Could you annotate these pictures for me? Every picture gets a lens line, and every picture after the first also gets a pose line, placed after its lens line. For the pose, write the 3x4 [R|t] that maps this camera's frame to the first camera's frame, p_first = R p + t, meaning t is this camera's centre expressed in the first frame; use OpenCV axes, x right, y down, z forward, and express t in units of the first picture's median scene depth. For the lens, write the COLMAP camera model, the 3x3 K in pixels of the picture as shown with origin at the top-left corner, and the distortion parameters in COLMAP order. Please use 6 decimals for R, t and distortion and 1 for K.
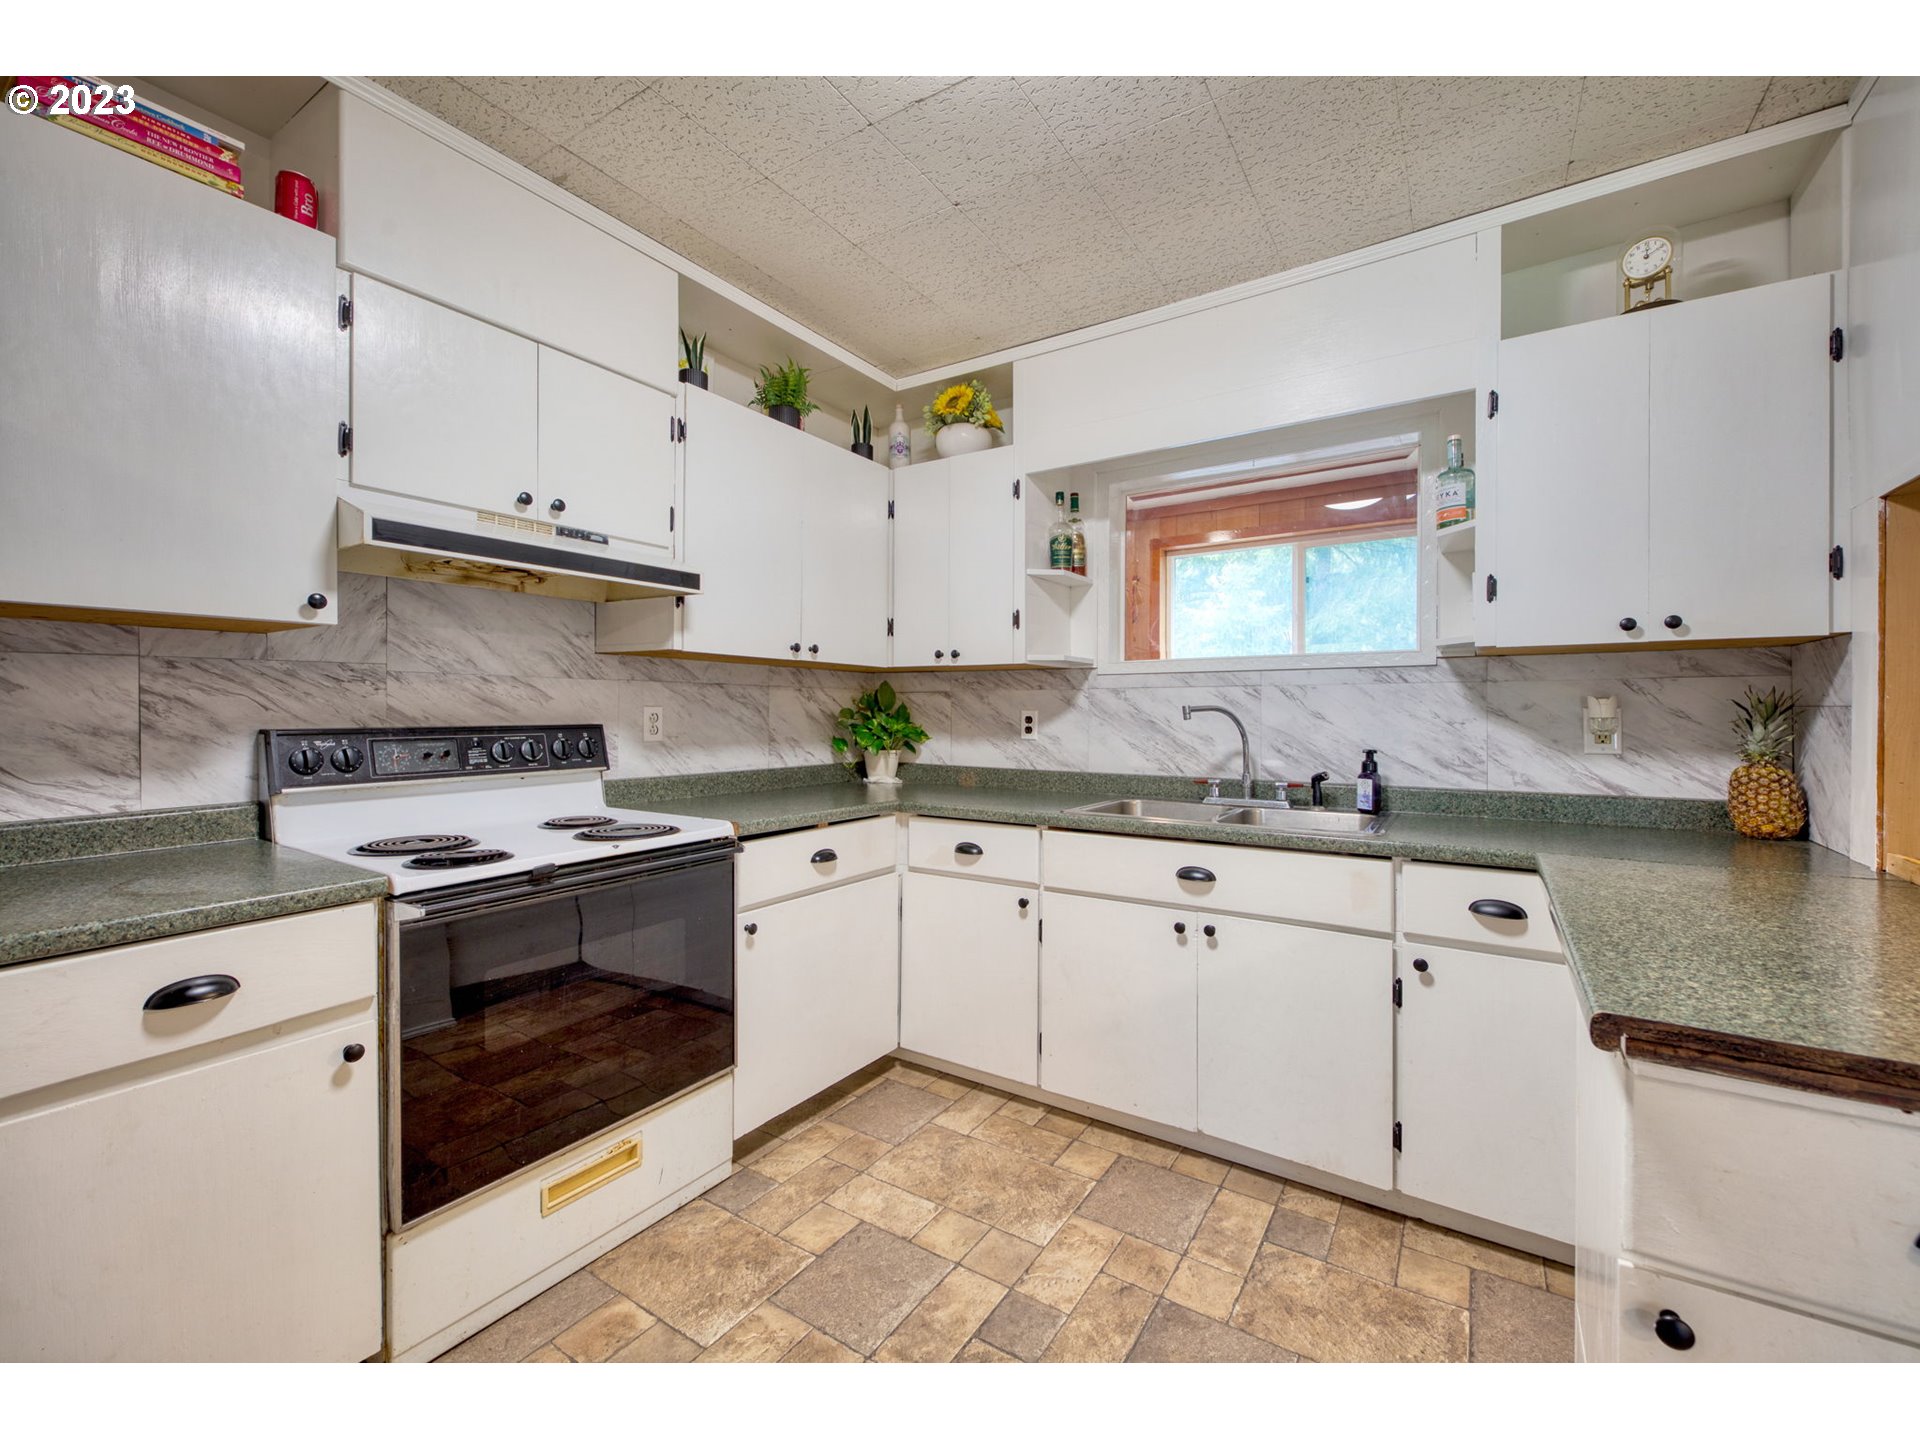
lens RADIAL K [[787.3, 0, 960.0], [0, 787.3, 720.0], [0, 0, 1]] dist [0.000503, 0.000101]
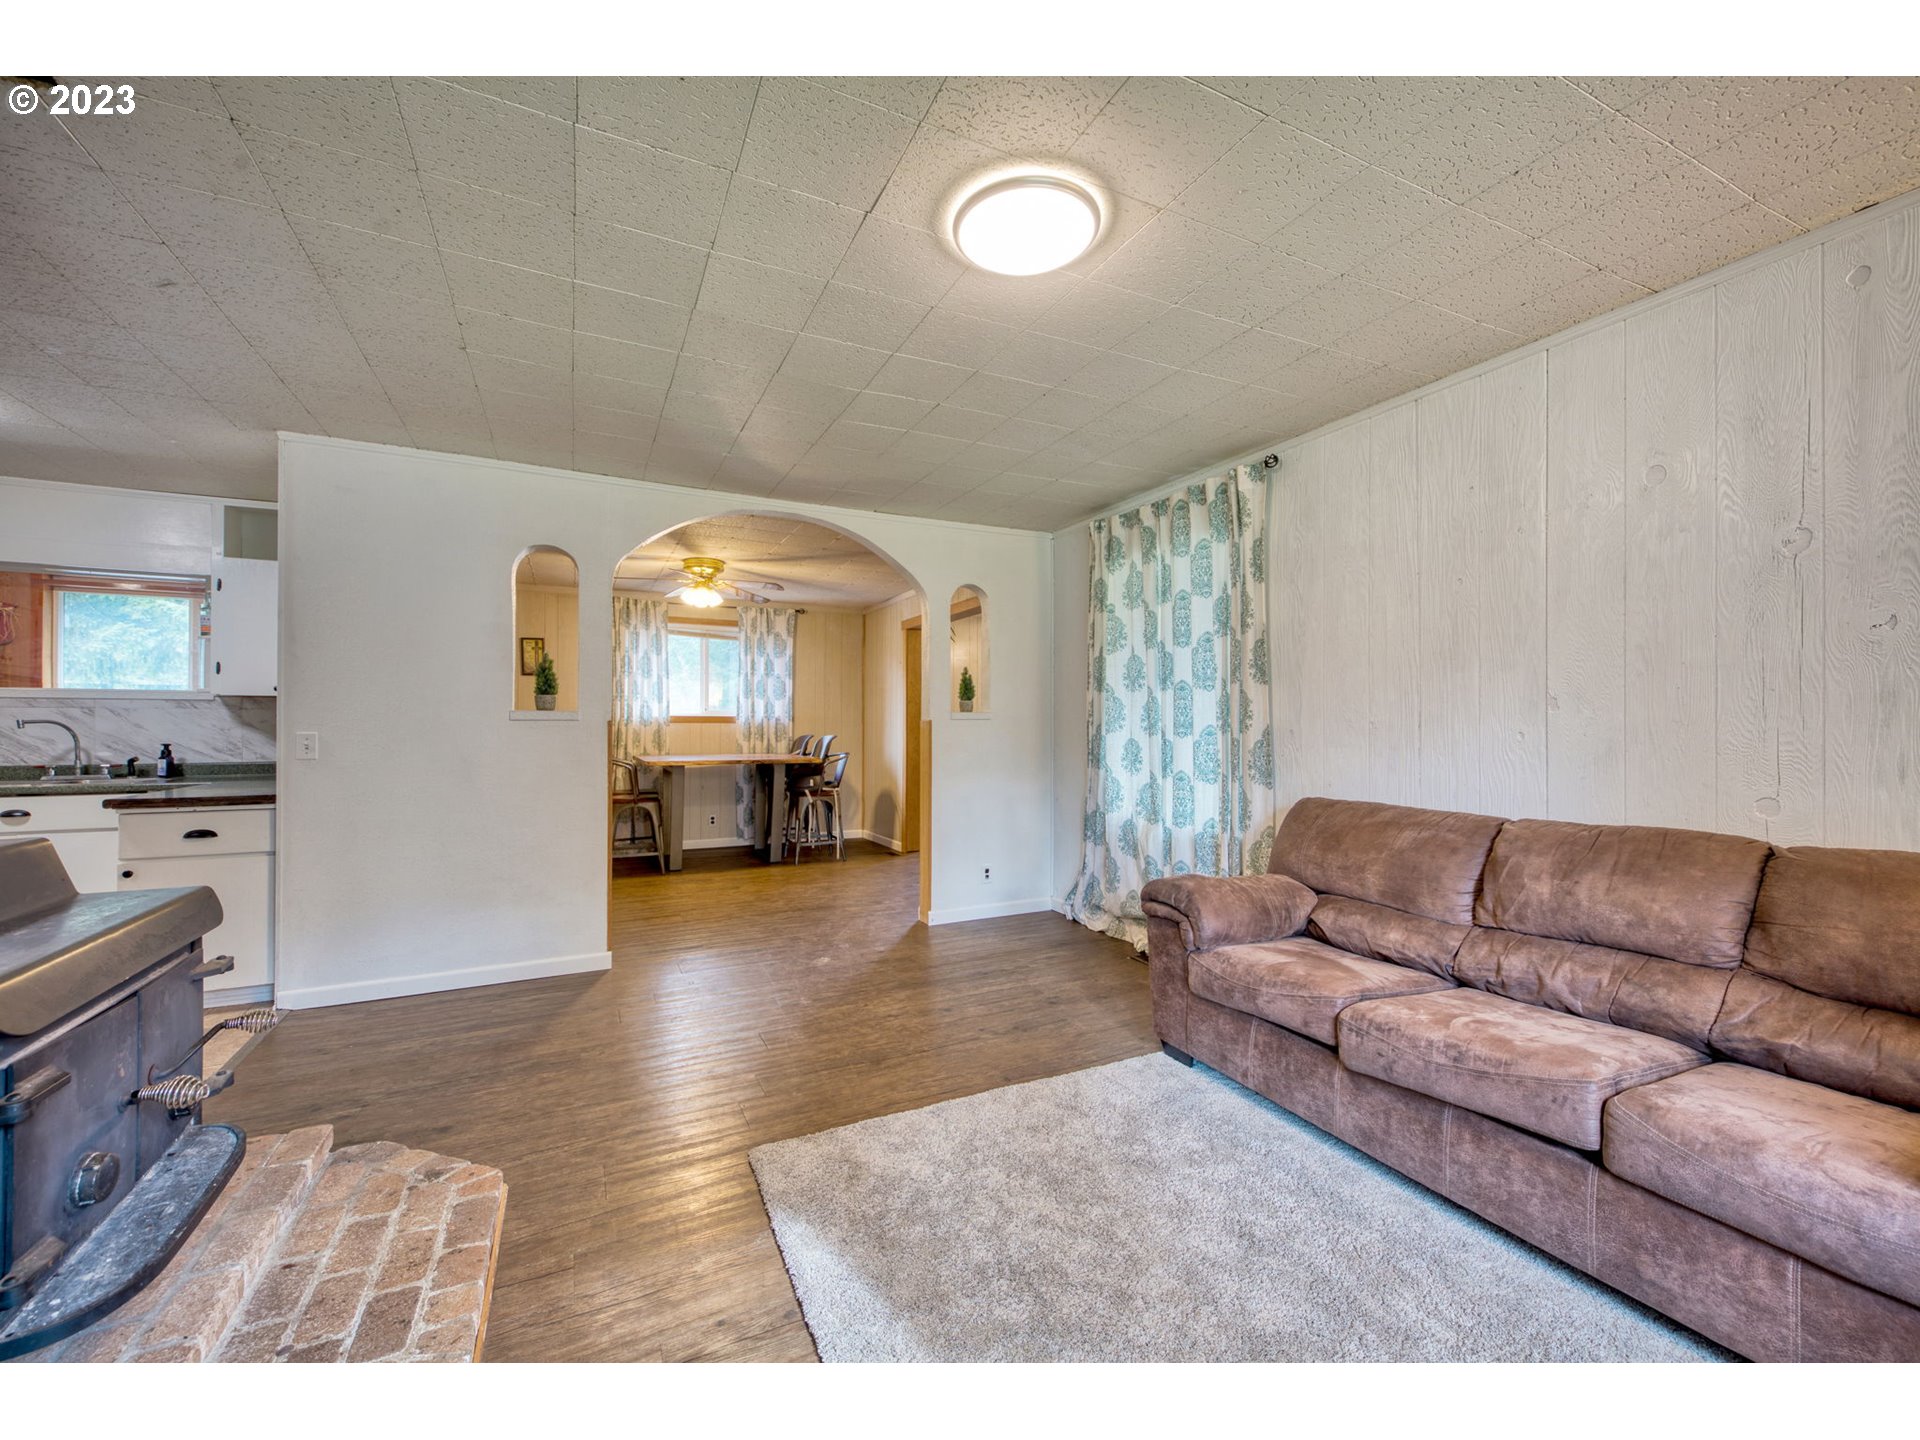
lens RADIAL K [[787.3, 0, 960.0], [0, 787.3, 720.0], [0, 0, 1]] dist [0.000503, 0.000101]
pose [[0.500683, 0.008012, 0.865593, -0.155388], [0.006816, 0.999890, -0.013197, 0.018124], [-0.865604, 0.012508, 0.500574, -1.539299]]
